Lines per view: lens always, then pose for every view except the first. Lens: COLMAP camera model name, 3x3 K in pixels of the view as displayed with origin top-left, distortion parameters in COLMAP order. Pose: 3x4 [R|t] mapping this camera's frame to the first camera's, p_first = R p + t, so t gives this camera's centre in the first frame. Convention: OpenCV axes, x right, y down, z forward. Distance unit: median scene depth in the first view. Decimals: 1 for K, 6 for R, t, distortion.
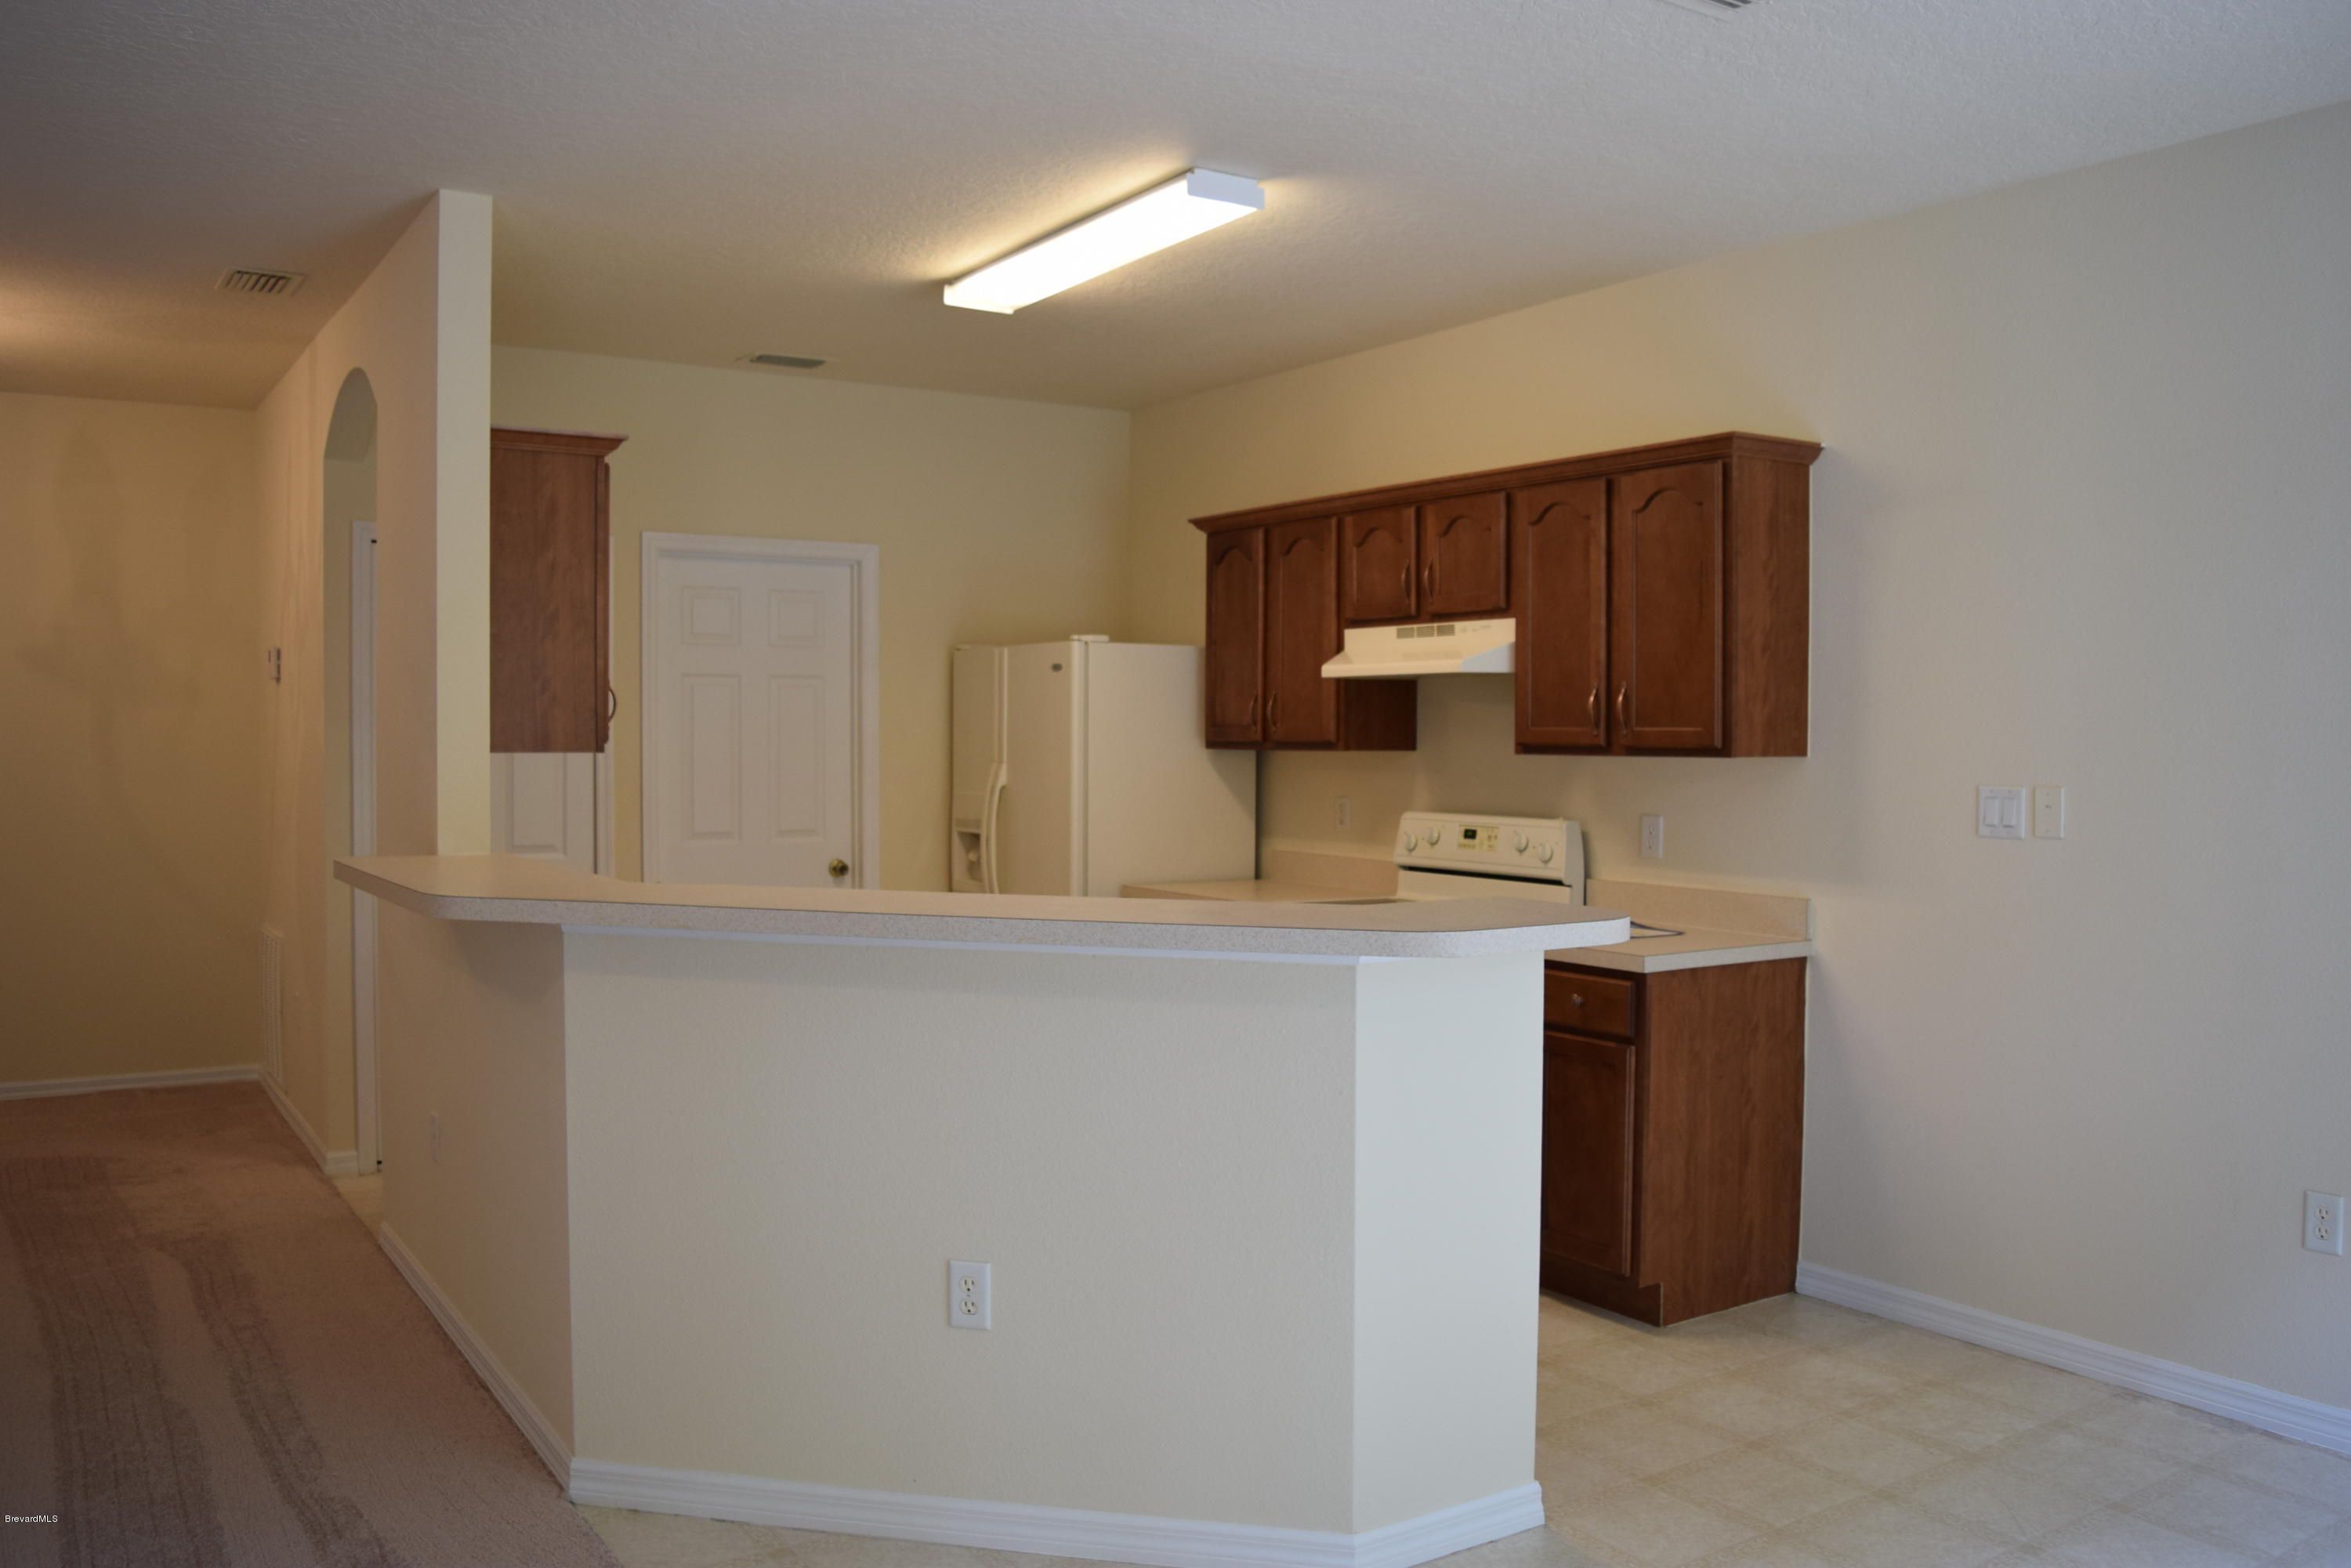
lens RADIAL K [[1850.8, 0, 1164.9], [0, 1850.8, 770.6], [0, 0, 1]] dist [-0.091242, 0.015546]
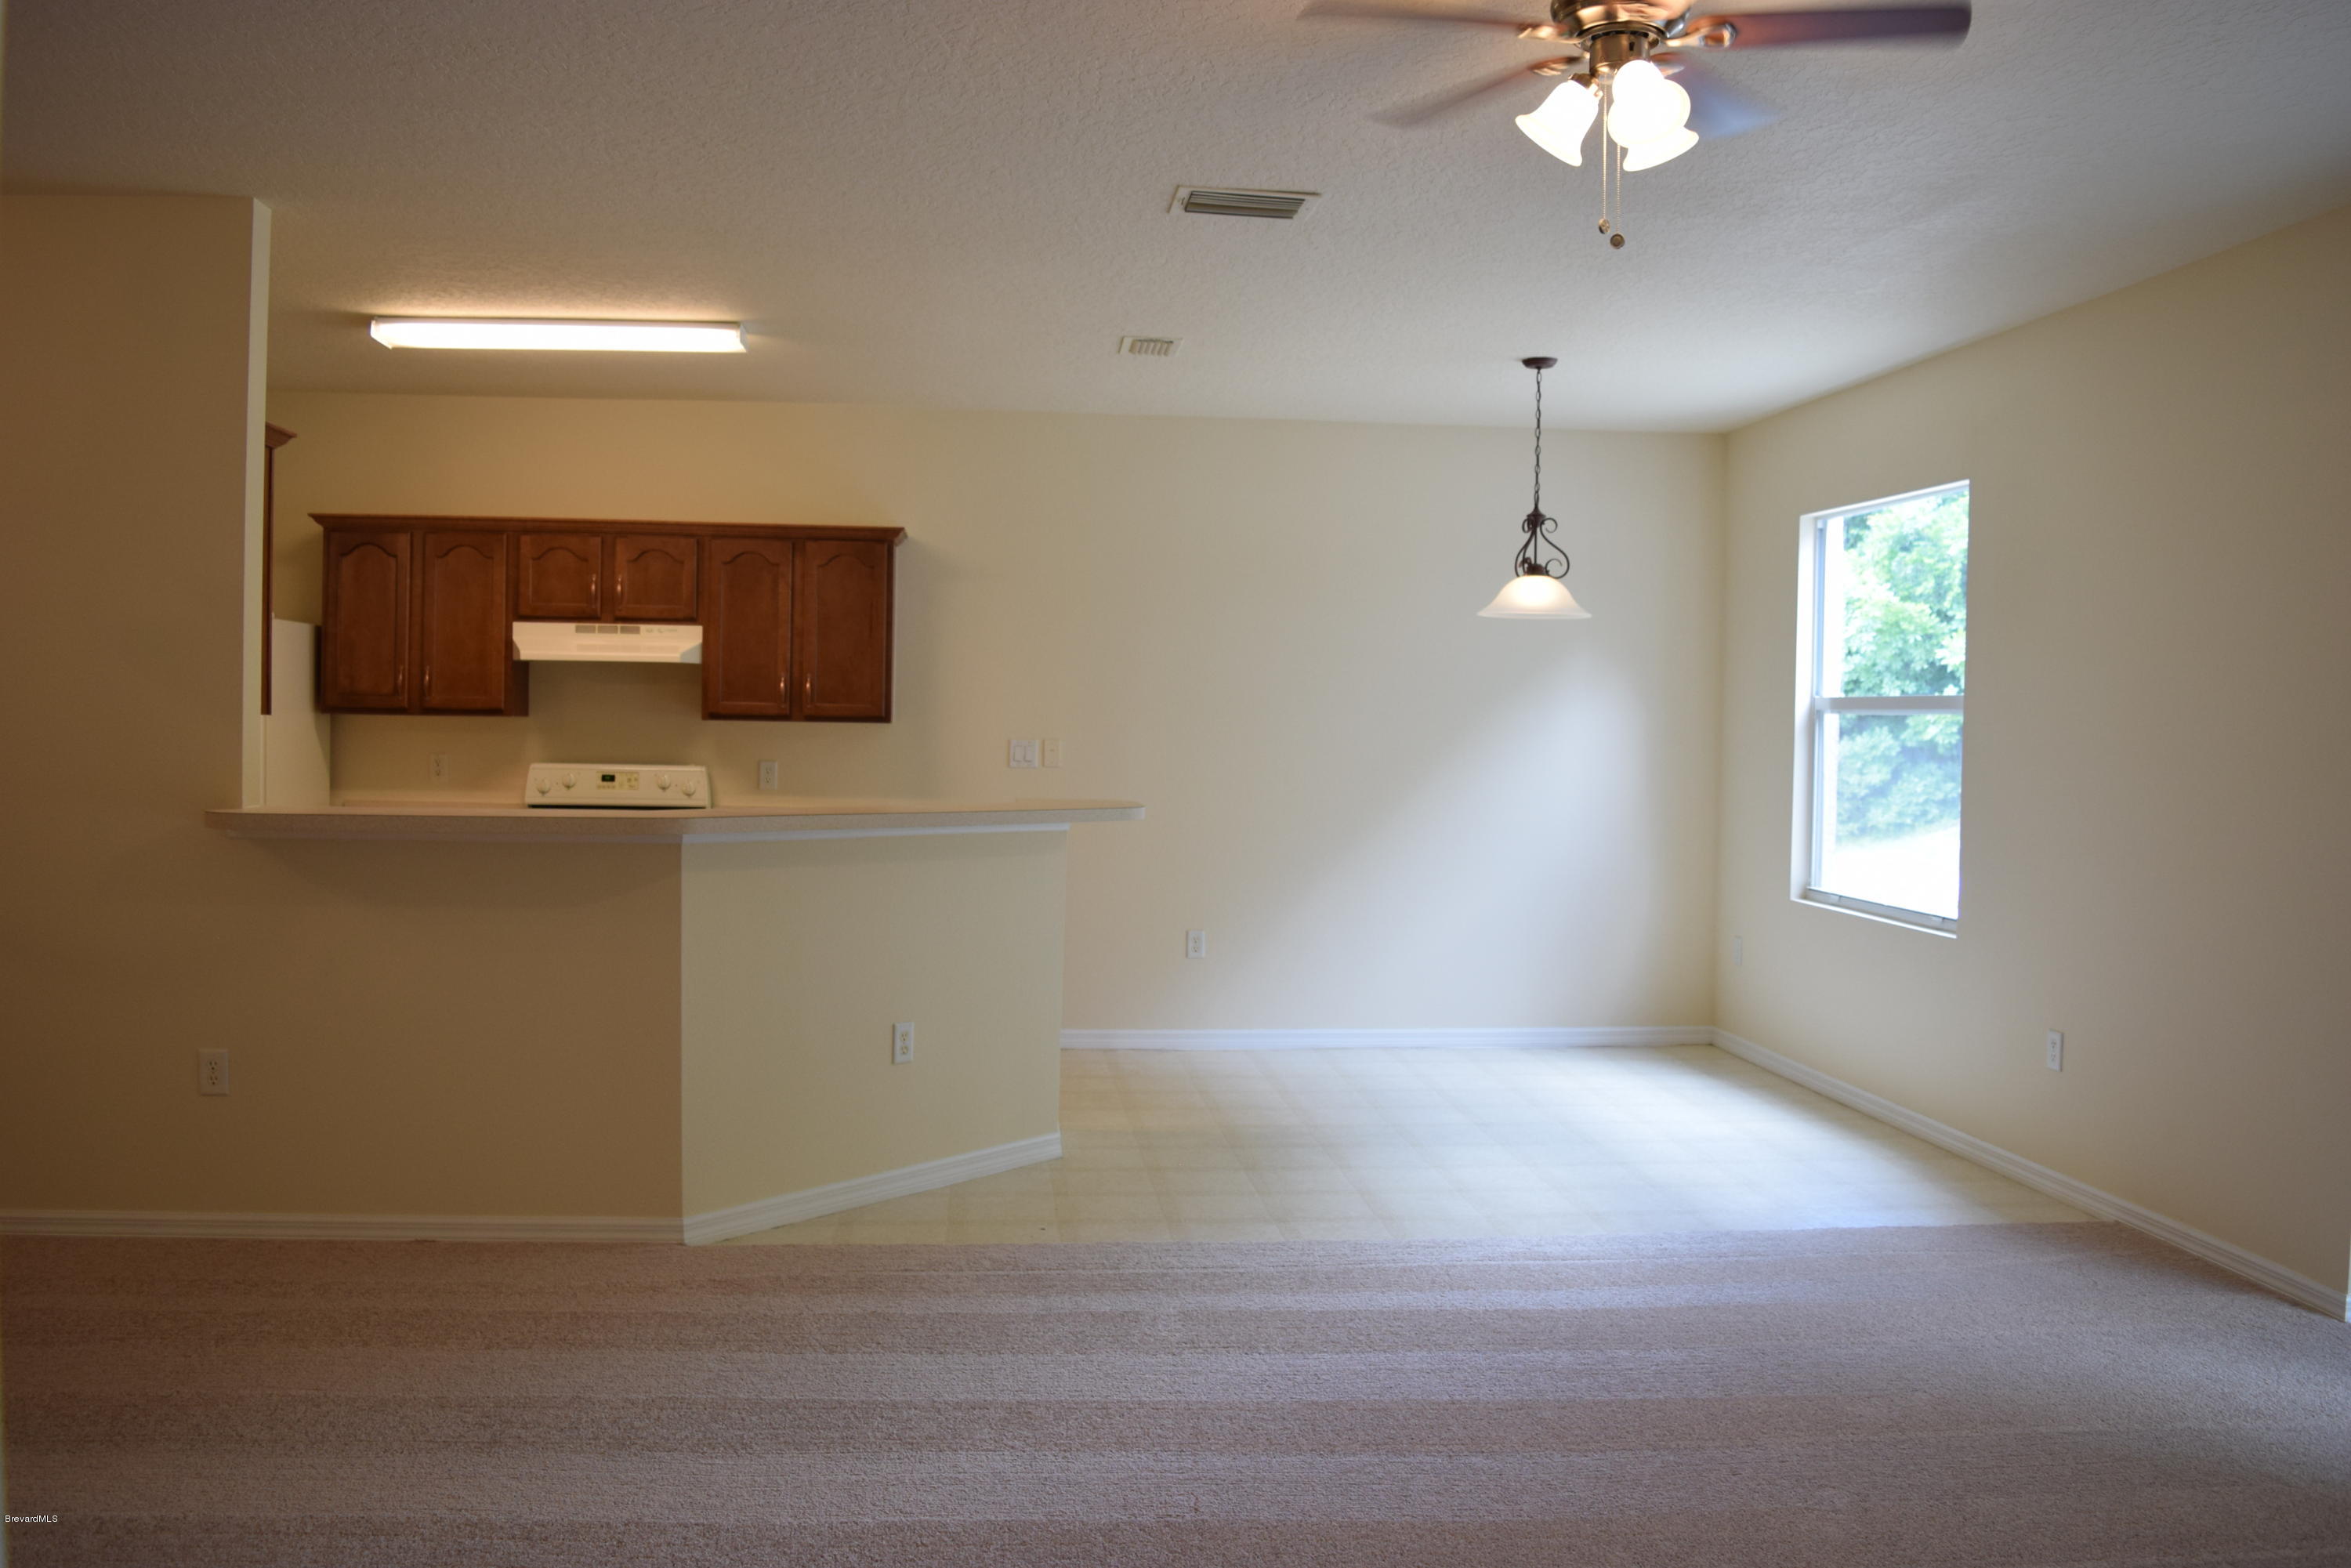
lens RADIAL K [[1850.8, 0, 1172.7], [0, 1850.8, 775.7], [0, 0, 1]] dist [-0.091242, 0.015546]
pose [[0.461957, -0.021247, 0.886648, -1.015563], [0.001952, 0.999735, 0.022940, 0.002586], [-0.886900, -0.008867, 0.461876, 0.004785]]
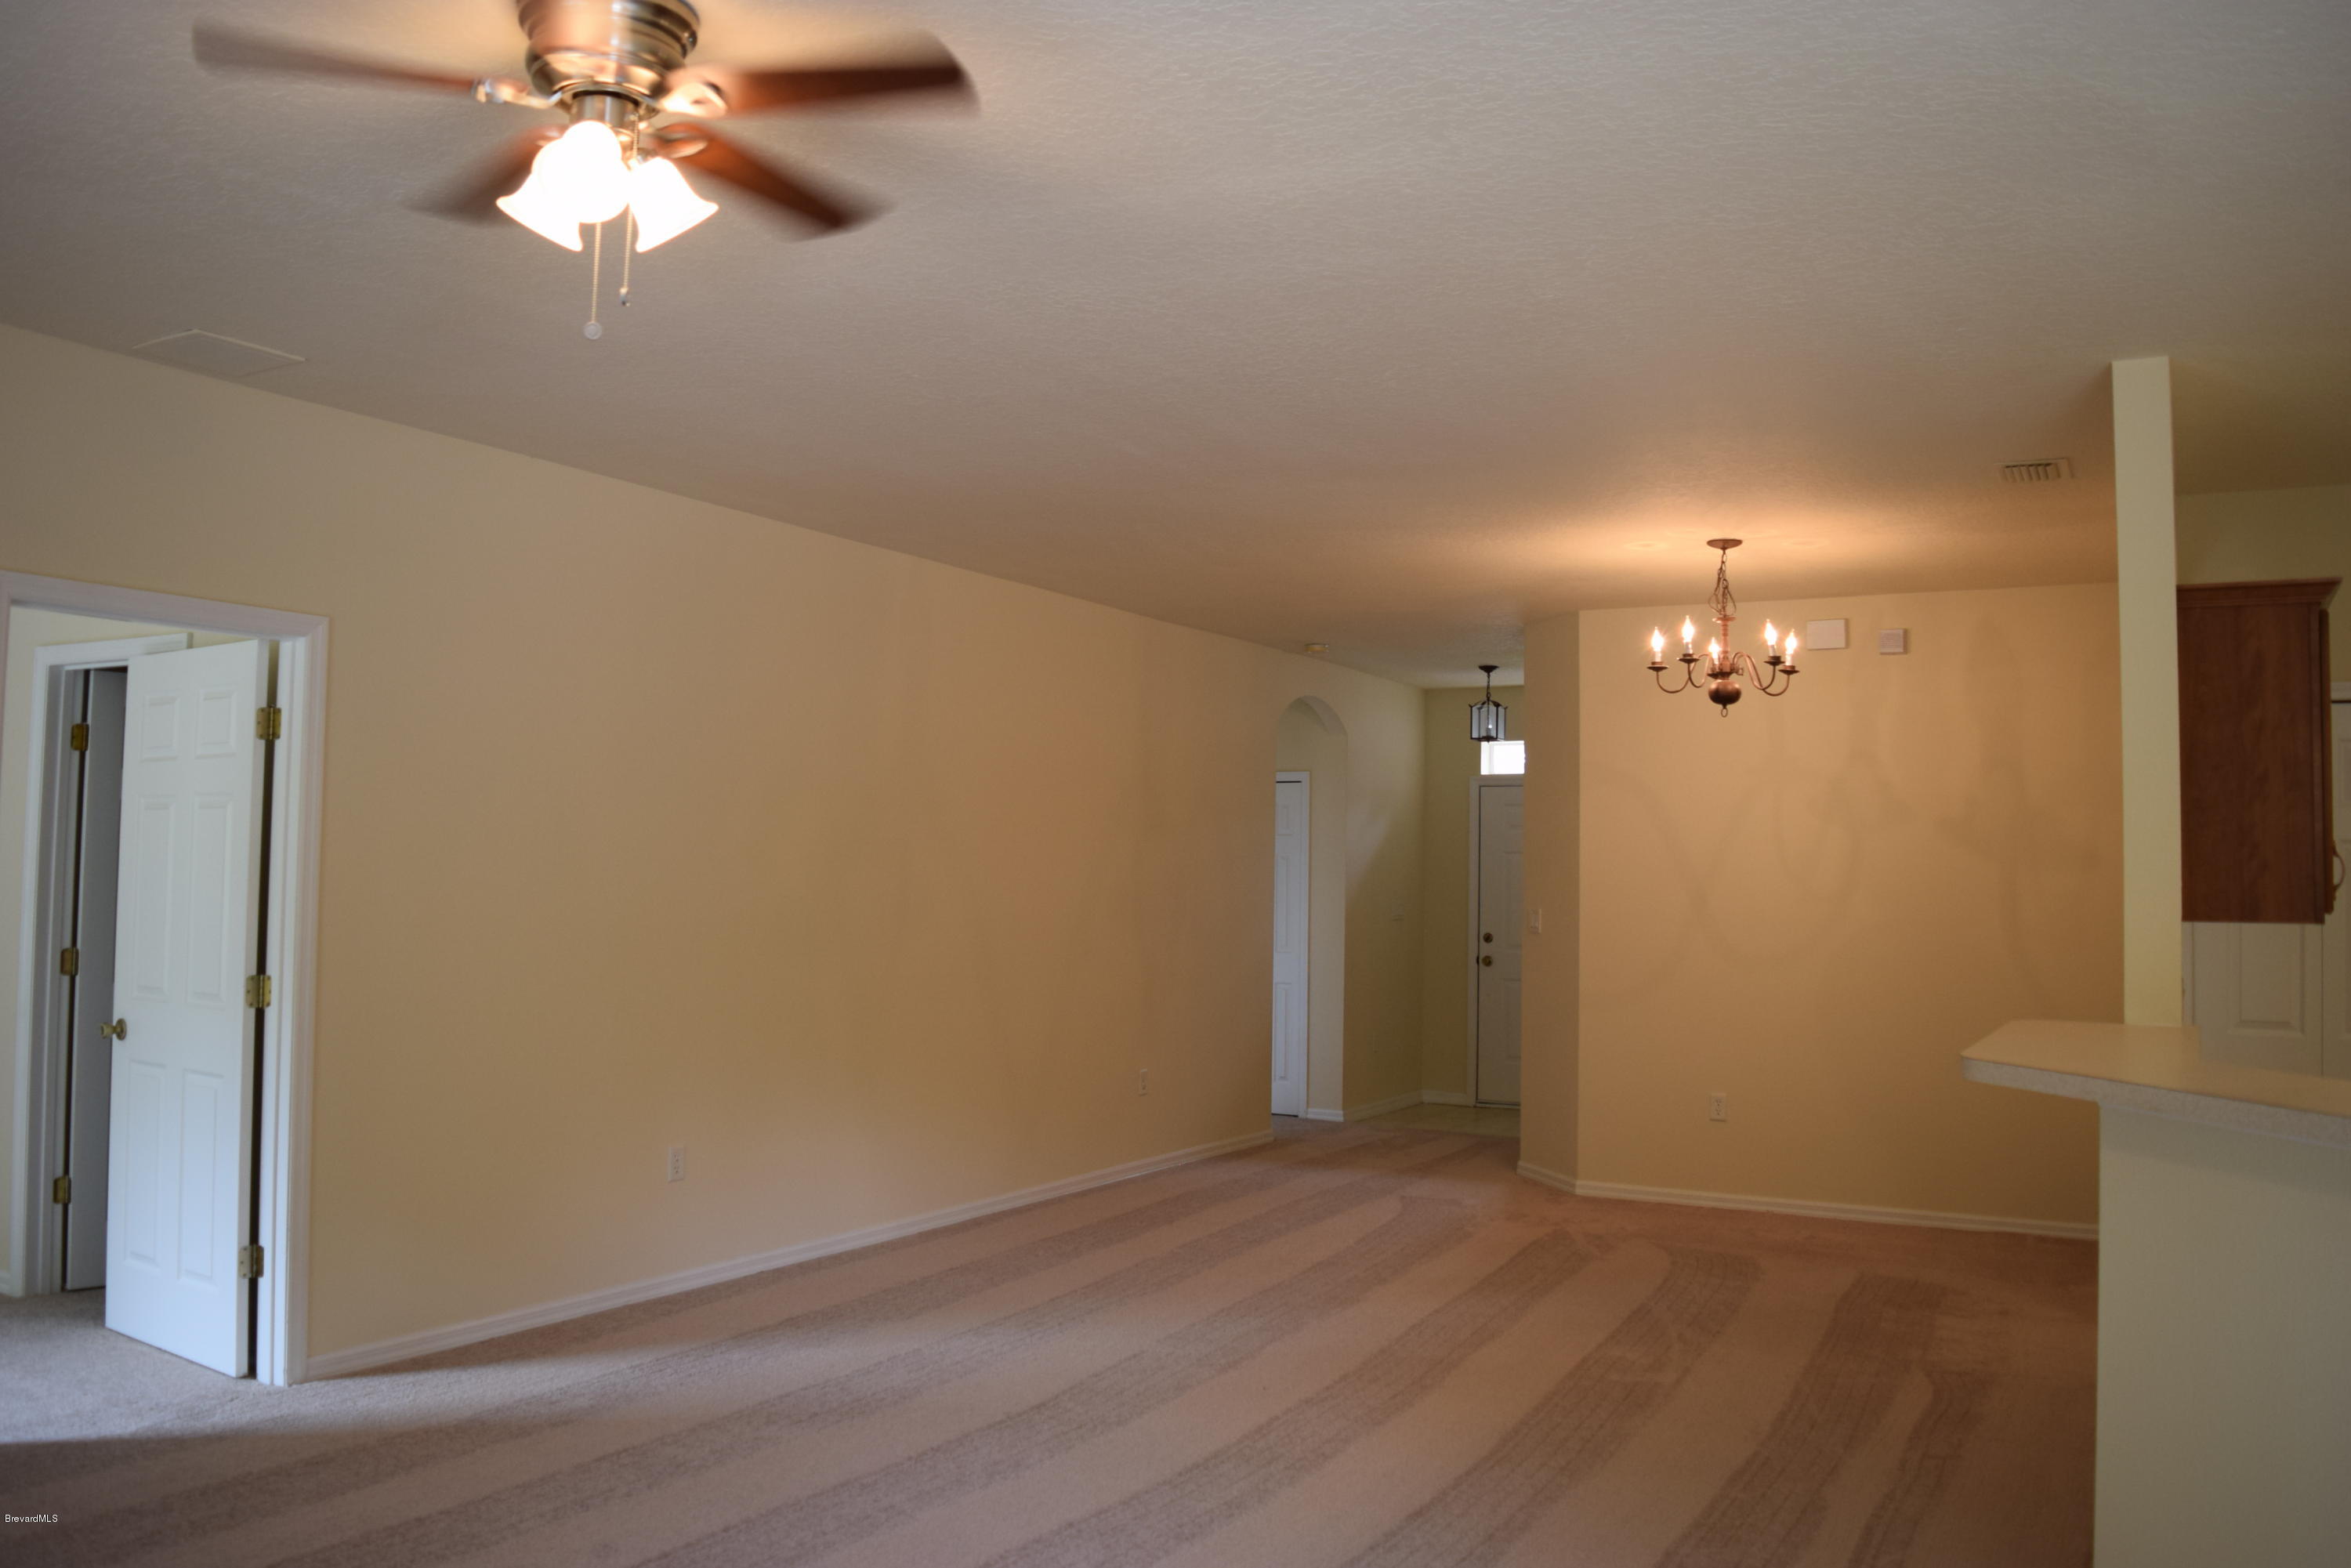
lens RADIAL K [[1850.8, 0, 1175.8], [0, 1850.8, 773.8], [0, 0, 1]] dist [-0.091242, 0.015546]
pose [[0.462890, -0.045122, -0.885267, 0.159006], [-0.034807, 0.997008, -0.069017, -0.002175], [0.885732, 0.062761, 0.459934, 0.056293]]
